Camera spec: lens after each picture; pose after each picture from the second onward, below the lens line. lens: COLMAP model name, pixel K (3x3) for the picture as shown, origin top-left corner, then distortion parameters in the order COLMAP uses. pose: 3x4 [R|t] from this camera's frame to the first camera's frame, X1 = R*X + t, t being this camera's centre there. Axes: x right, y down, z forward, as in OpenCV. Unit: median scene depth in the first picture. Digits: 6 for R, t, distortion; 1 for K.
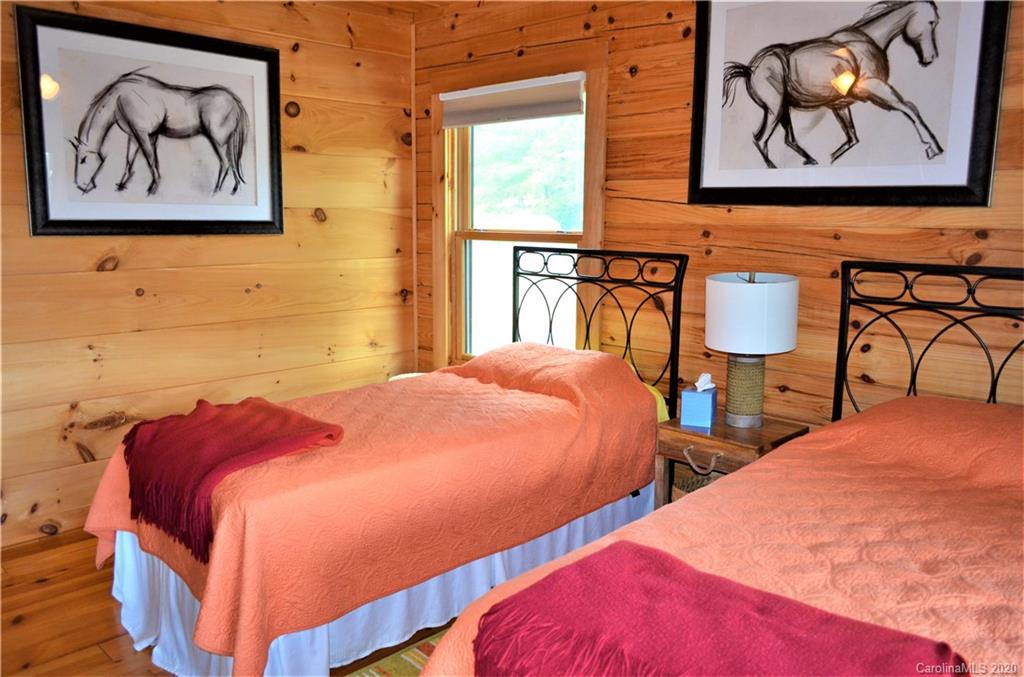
lens RADIAL K [[788.8, 0, 510.7], [0, 788.8, 341.9], [0, 0, 1]] dist [-0.023649, 0.010725]
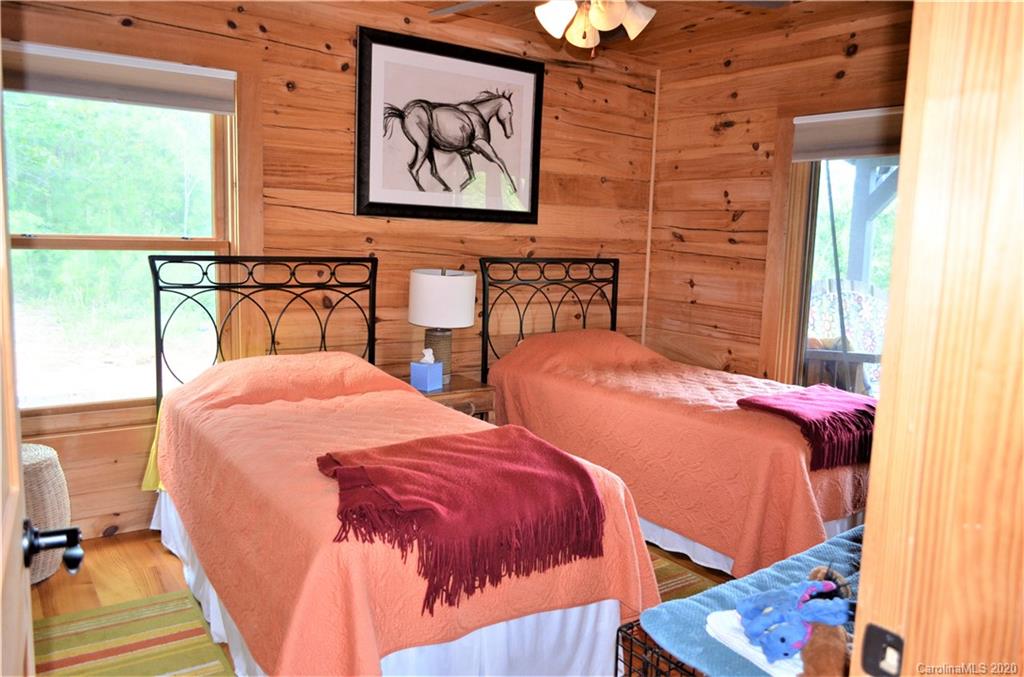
lens RADIAL K [[788.8, 0, 511.8], [0, 788.8, 333.0], [0, 0, 1]] dist [-0.023649, 0.010725]
pose [[0.175438, -0.136383, 0.974998, -0.985680], [0.116593, 0.986267, 0.116979, -0.121411], [-0.977562, 0.093156, 0.188930, 0.616888]]
